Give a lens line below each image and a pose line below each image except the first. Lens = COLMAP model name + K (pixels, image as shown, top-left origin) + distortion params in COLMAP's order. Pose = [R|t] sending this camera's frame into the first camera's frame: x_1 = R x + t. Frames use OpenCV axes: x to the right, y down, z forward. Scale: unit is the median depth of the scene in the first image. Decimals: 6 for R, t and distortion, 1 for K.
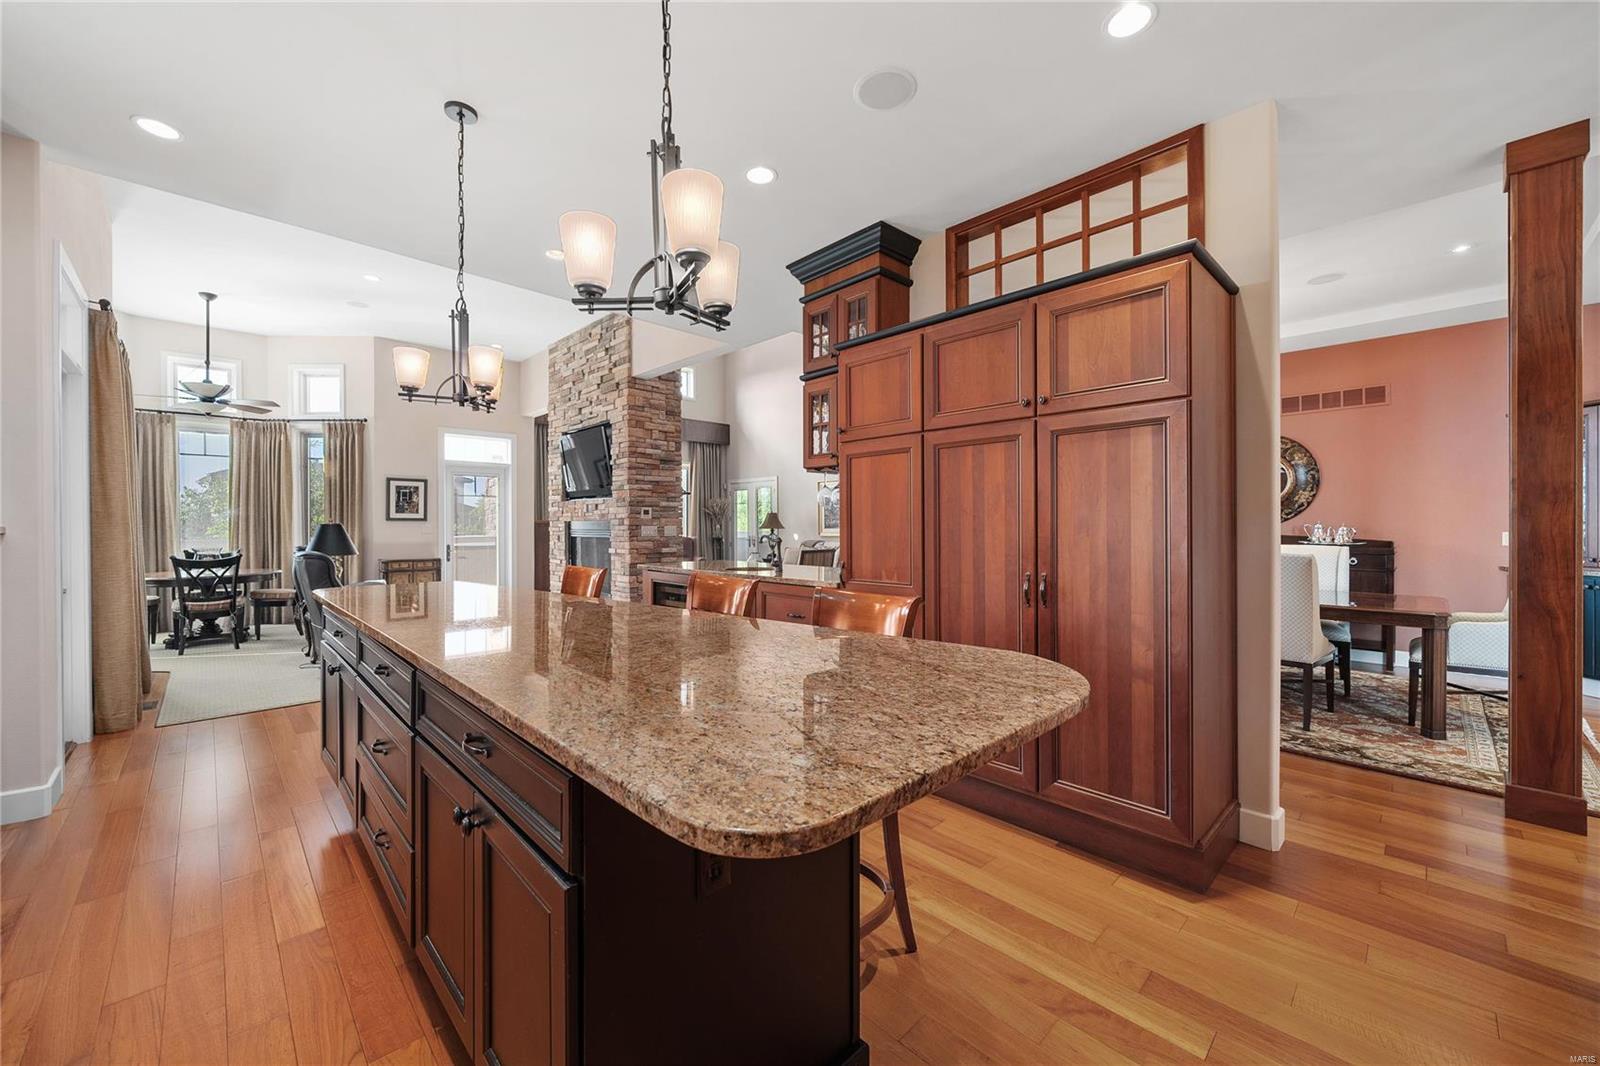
lens RADIAL K [[625.2, 0, 791.3], [0, 625.2, 530.5], [0, 0, 1]] dist [-0.001189, -0.000079]
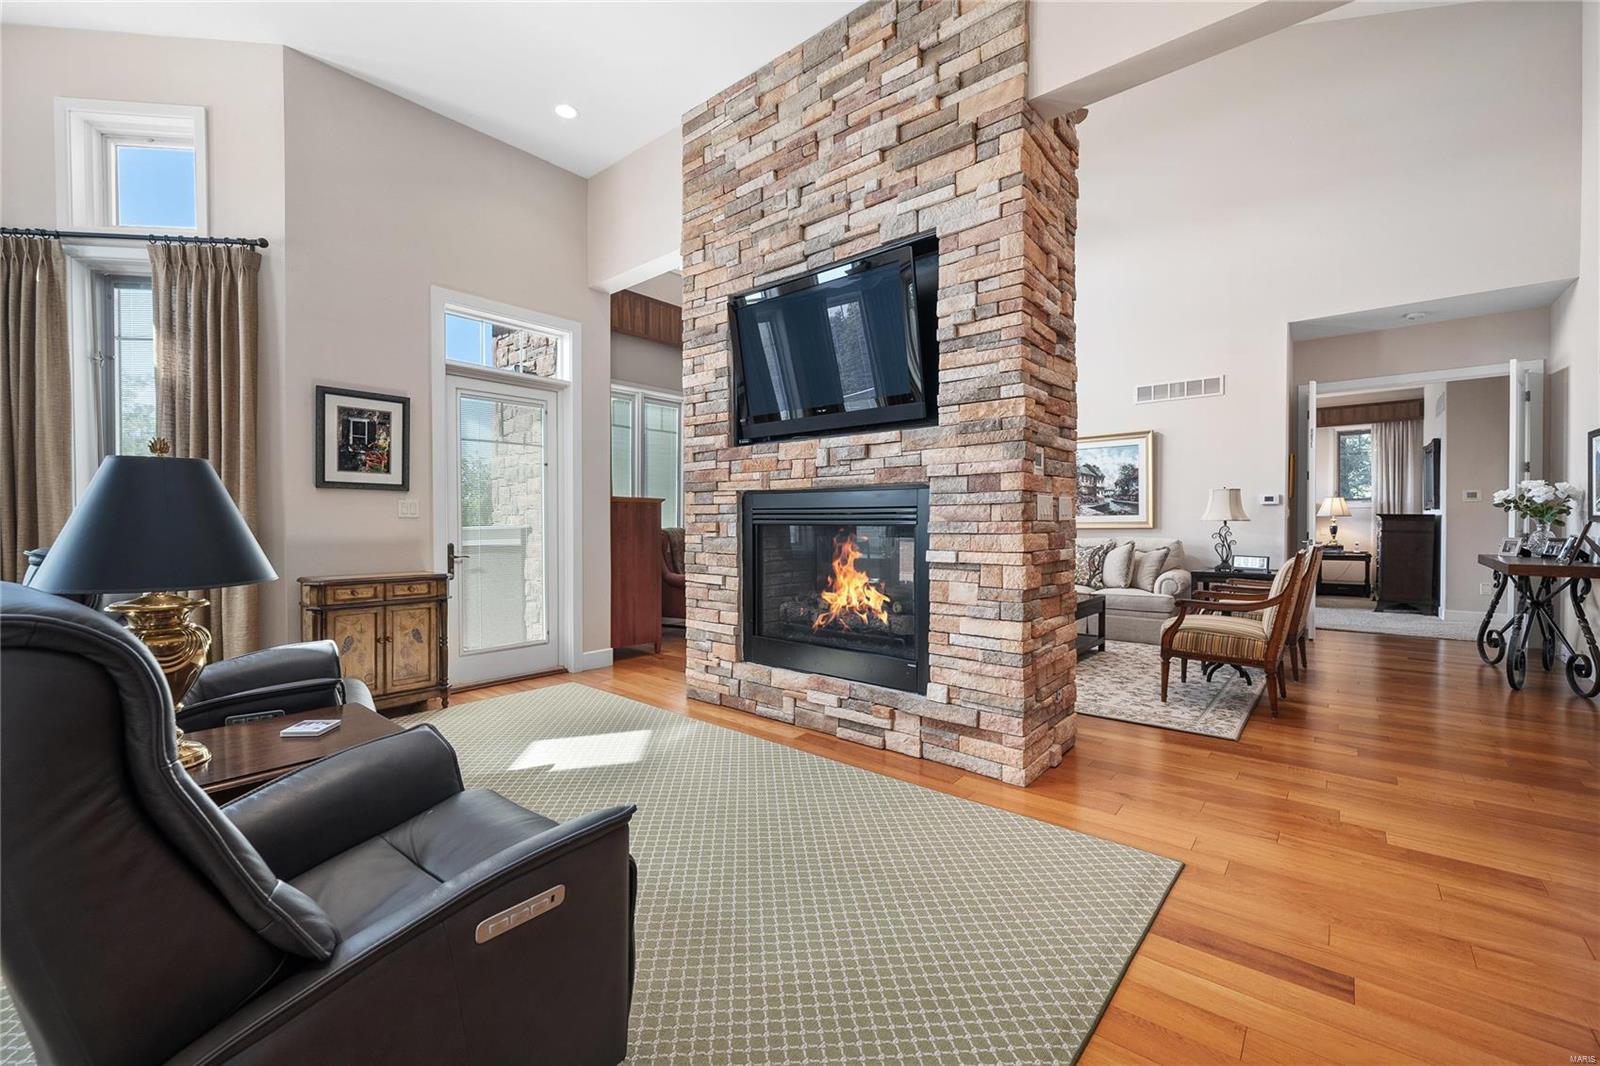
lens RADIAL K [[659.8, 0, 788.4], [0, 659.8, 535.9], [0, 0, 1]] dist [-0.001889, -0.000162]
pose [[0.994460, -0.001684, 0.105106, -0.377009], [0.000540, 0.999940, 0.010911, 0.012520], [-0.105118, -0.010794, 0.994401, 0.520748]]
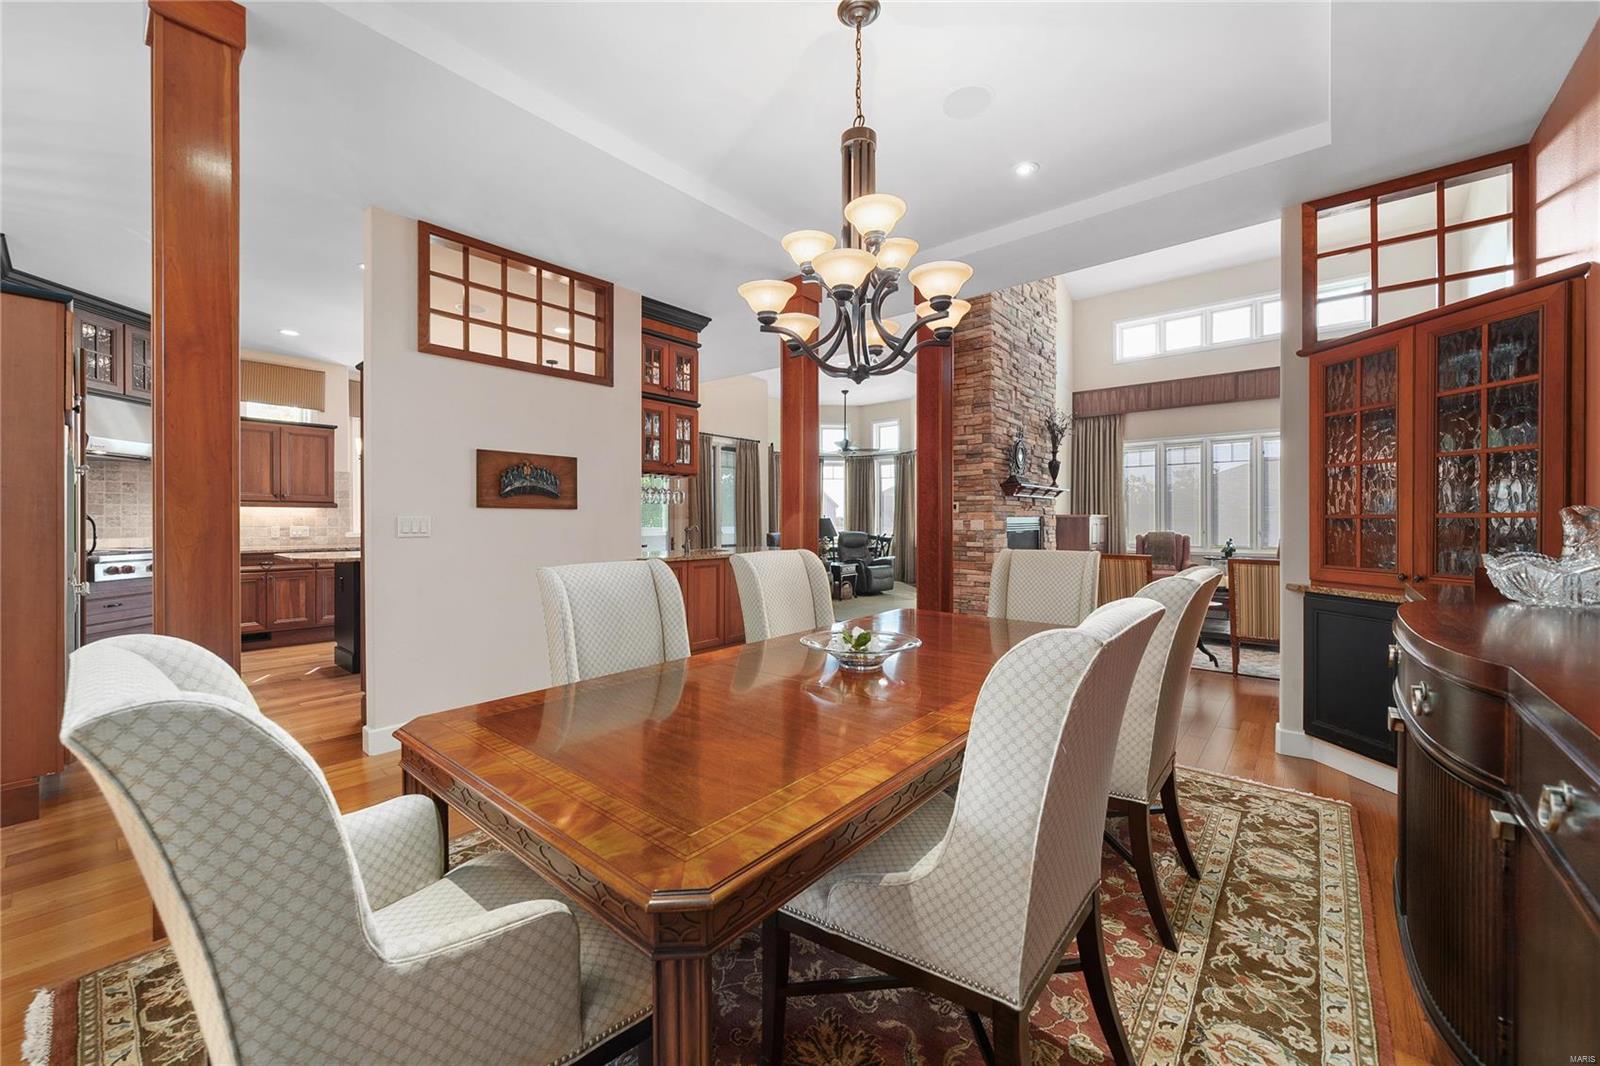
lens RADIAL K [[625.2, 0, 800.7], [0, 625.2, 527.1], [0, 0, 1]] dist [-0.001189, -0.000079]
pose [[0.114045, 0.010604, -0.993419, 0.681695], [-0.010110, 0.999904, 0.009513, -0.001766], [0.993424, 0.008958, 0.114141, 0.545032]]
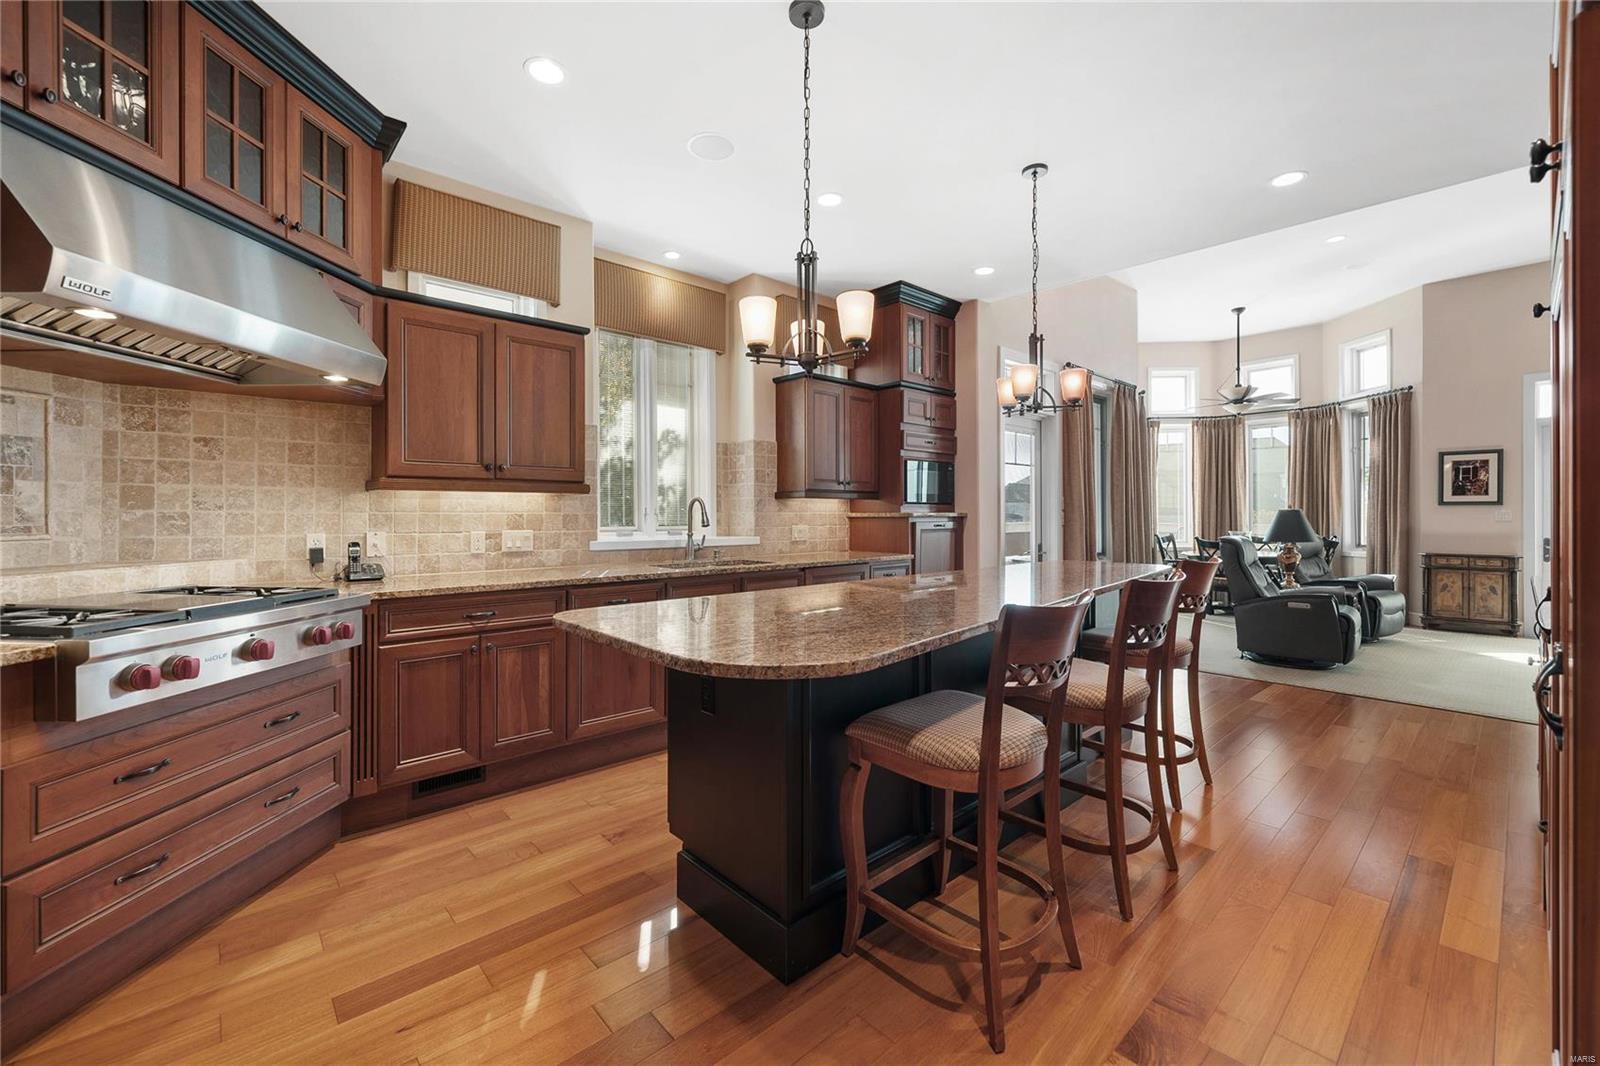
lens RADIAL K [[659.8, 0, 798.7], [0, 659.8, 516.2], [0, 0, 1]] dist [-0.001889, -0.000162]
pose [[-0.014472, 0.002942, -0.999891, 0.225626], [-0.004940, 0.999983, 0.003014, 0.000011], [0.999883, 0.004983, -0.014457, 0.177546]]
